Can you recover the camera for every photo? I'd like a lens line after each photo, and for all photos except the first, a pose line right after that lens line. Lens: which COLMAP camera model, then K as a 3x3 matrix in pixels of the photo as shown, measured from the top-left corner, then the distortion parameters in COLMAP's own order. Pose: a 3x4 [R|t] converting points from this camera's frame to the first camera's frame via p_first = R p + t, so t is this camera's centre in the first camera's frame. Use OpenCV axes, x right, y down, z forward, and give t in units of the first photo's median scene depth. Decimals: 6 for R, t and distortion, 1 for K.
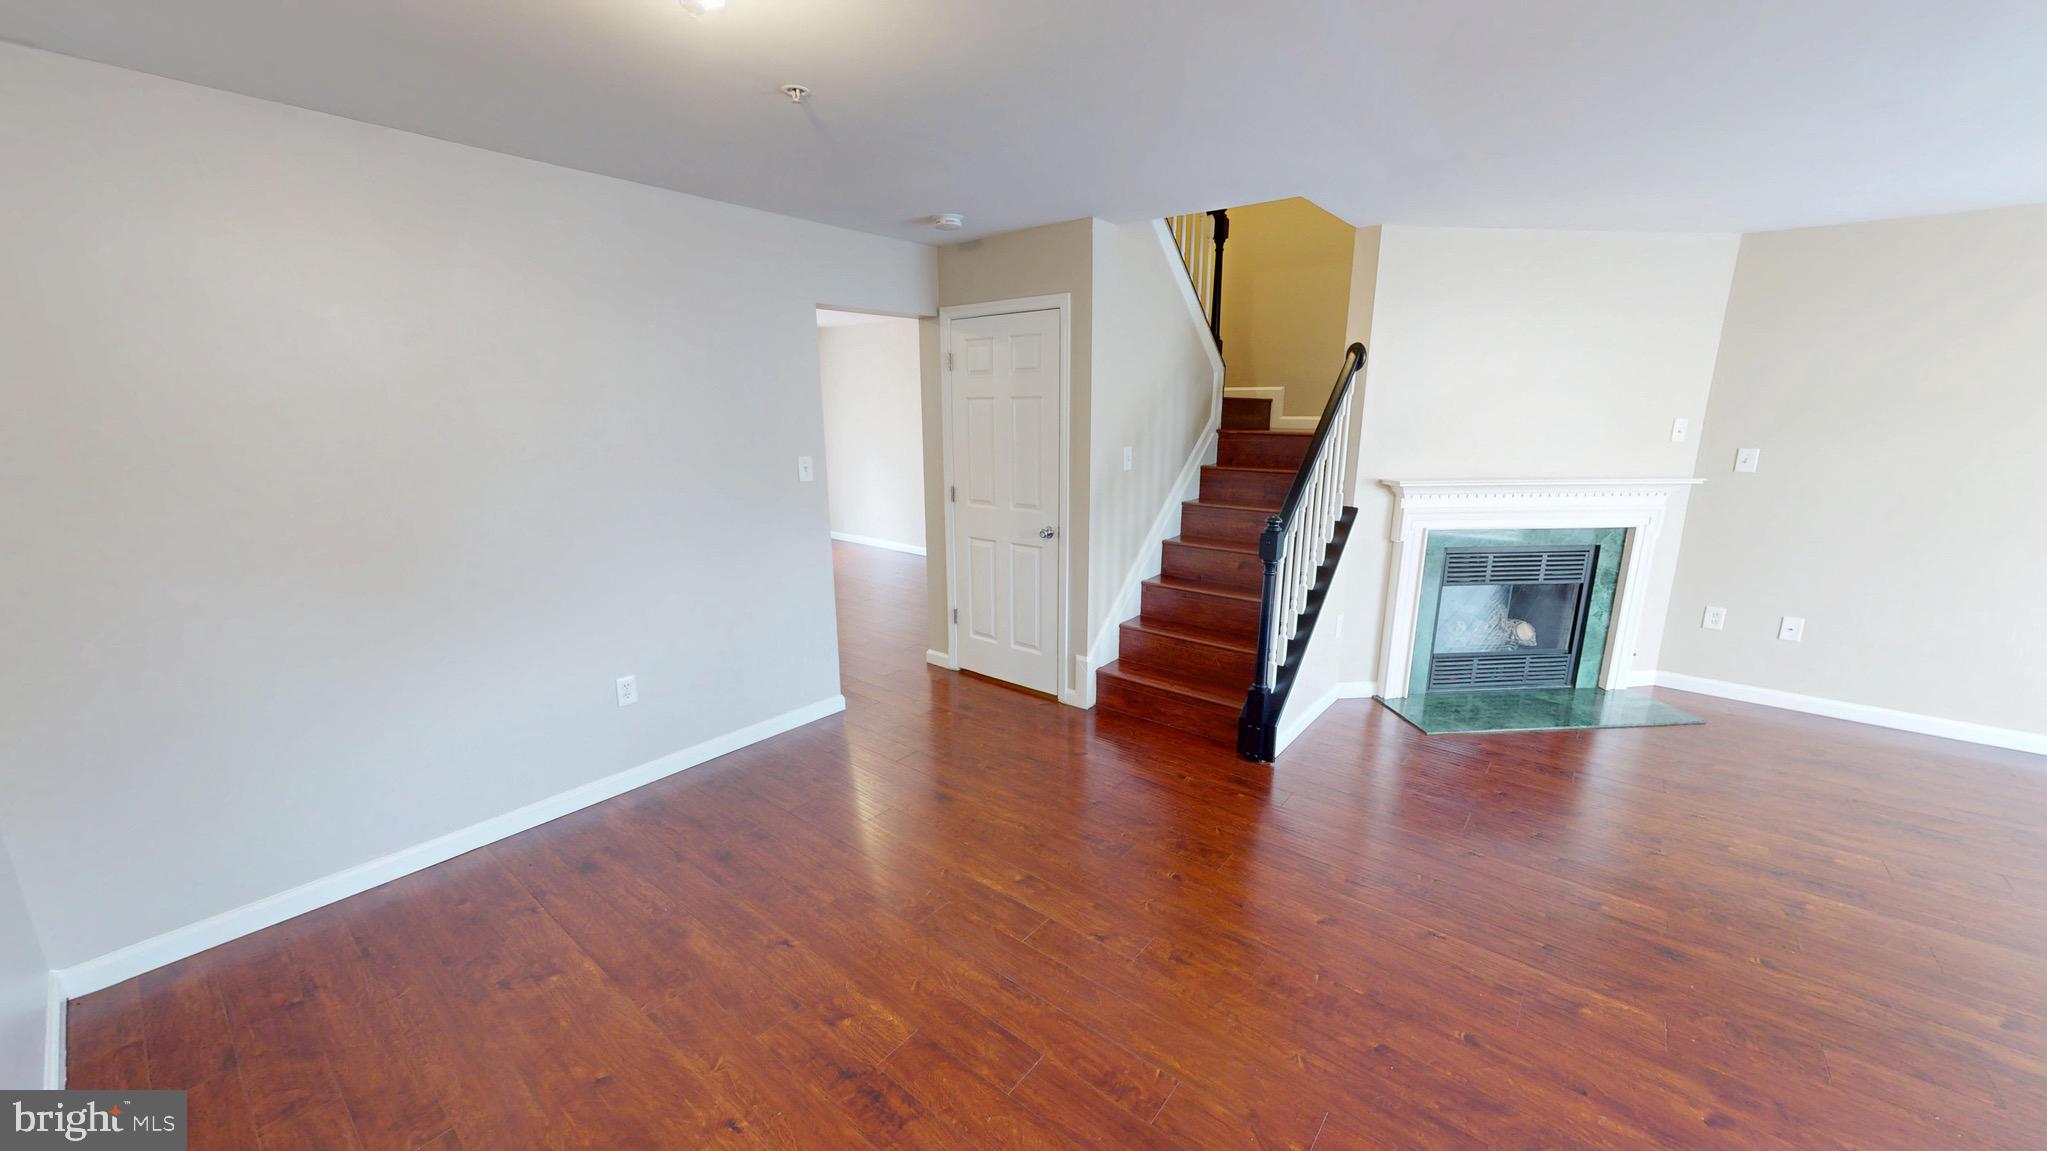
lens RADIAL K [[748.6, 0, 1027.0], [0, 748.6, 583.8], [0, 0, 1]] dist [0.000008, -0.000108]
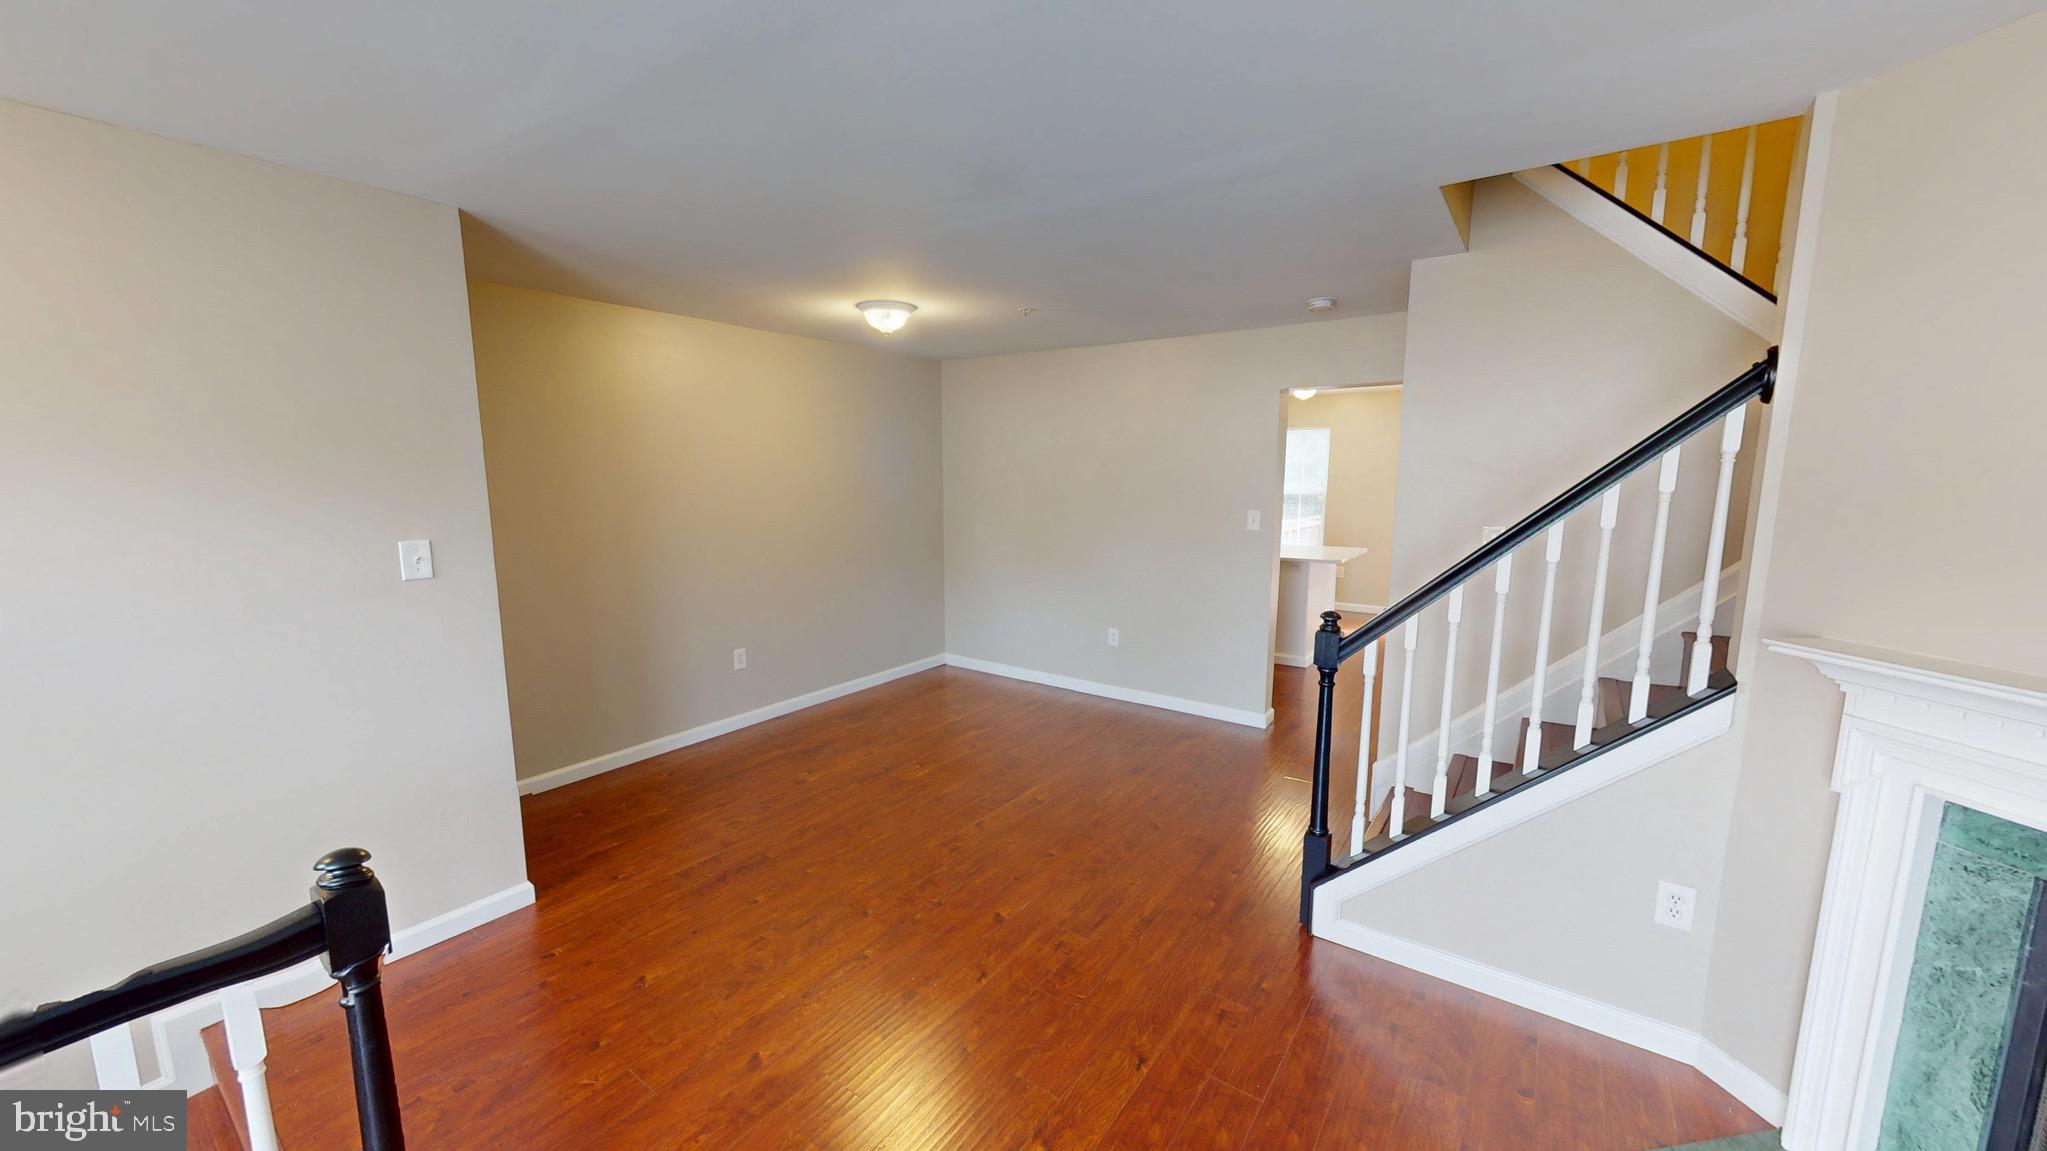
lens RADIAL K [[748.6, 0, 1015.4], [0, 748.6, 576.7], [0, 0, 1]] dist [0.000008, -0.000108]
pose [[0.056286, 0.134540, -0.989308, 4.469292], [-0.234656, 0.964906, 0.117870, -0.558631], [0.970448, 0.225512, 0.085882, 2.504455]]
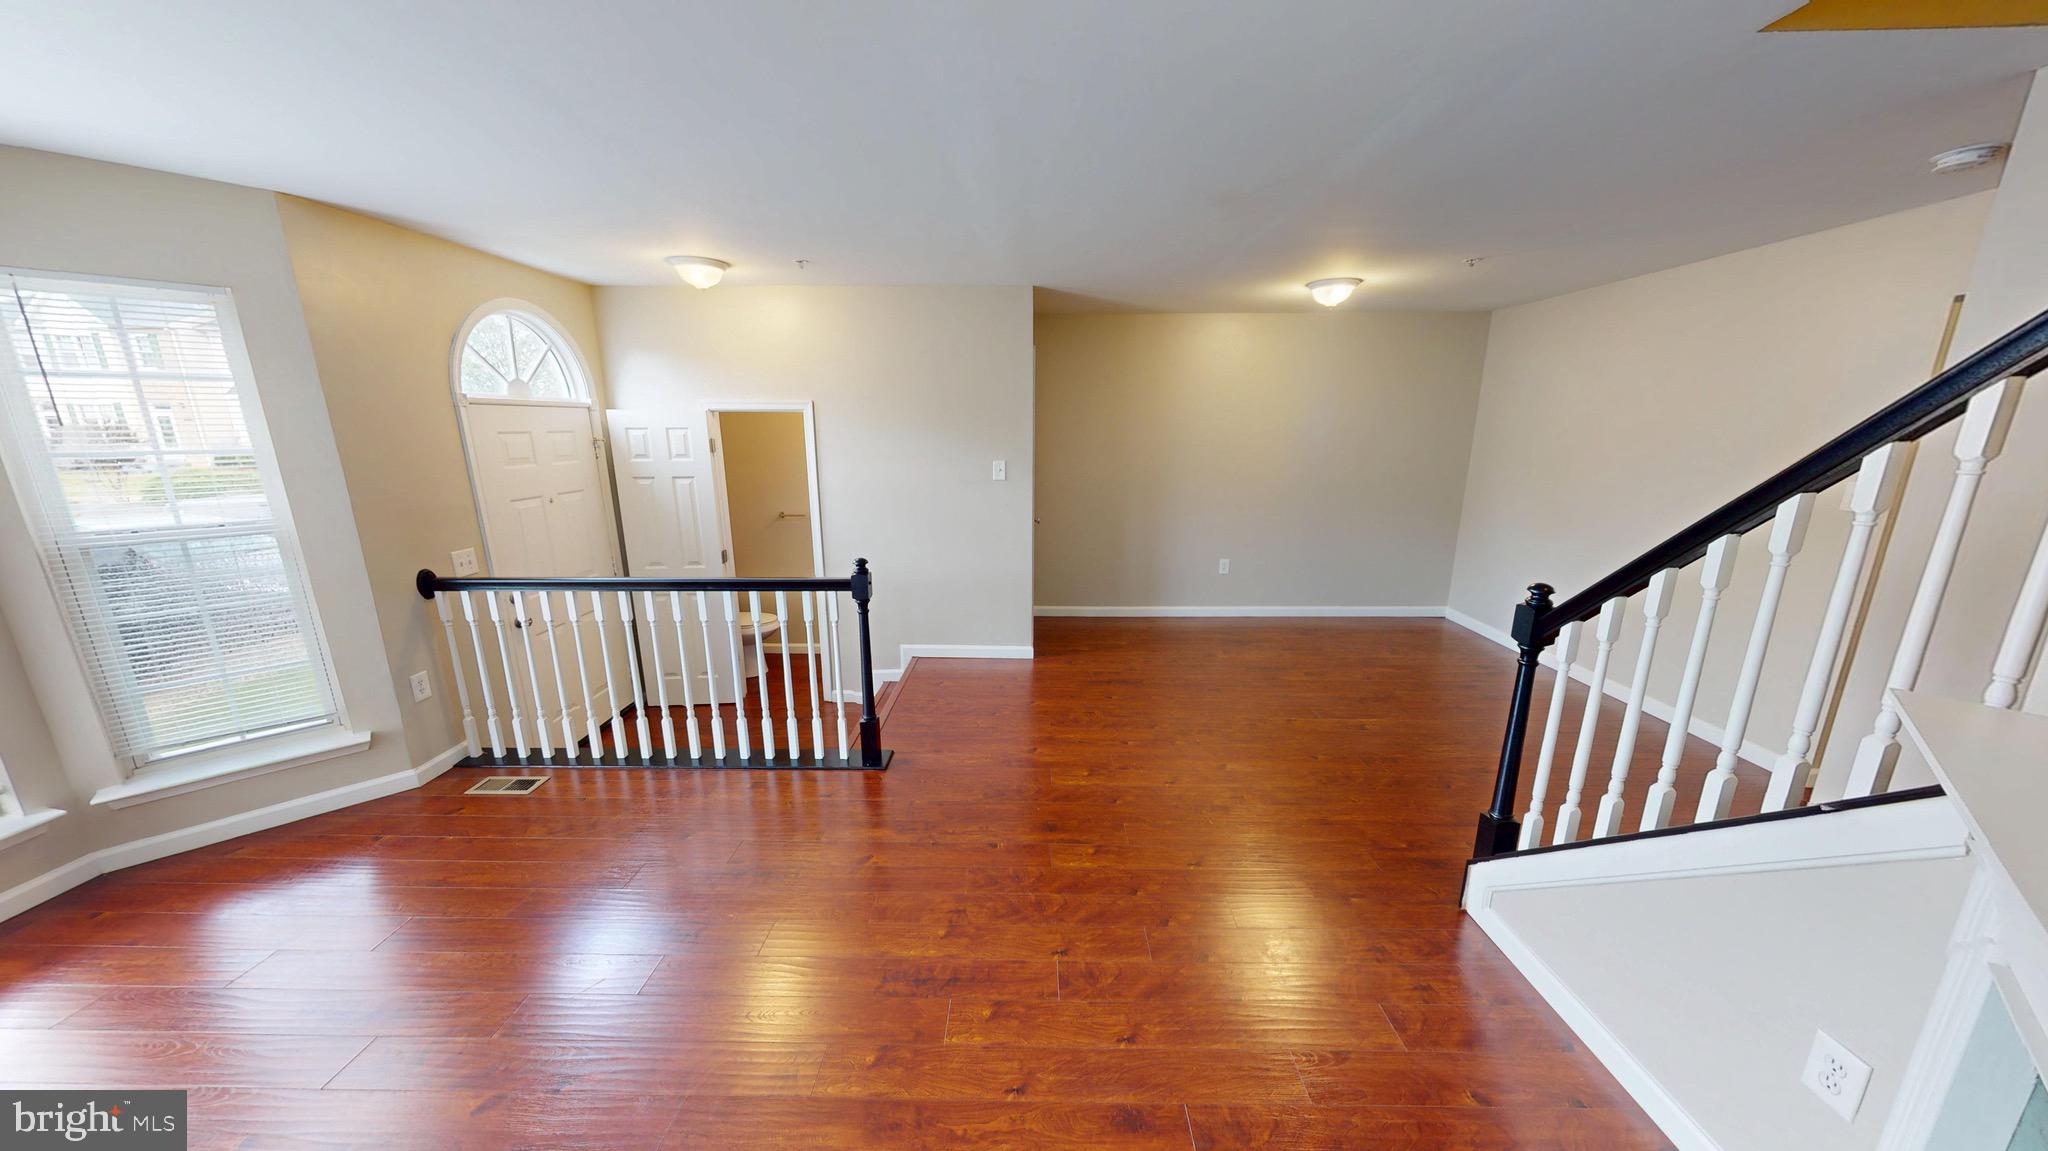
lens RADIAL K [[644.8, 0, 1024.6], [0, 644.8, 574.7], [0, 0, 1]] dist [0.000197, 0.000033]
pose [[-0.790409, 0.131369, -0.598327, 4.442484], [-0.148393, 0.906582, 0.395081, -0.990887], [0.594334, 0.401063, -0.697076, 4.335223]]
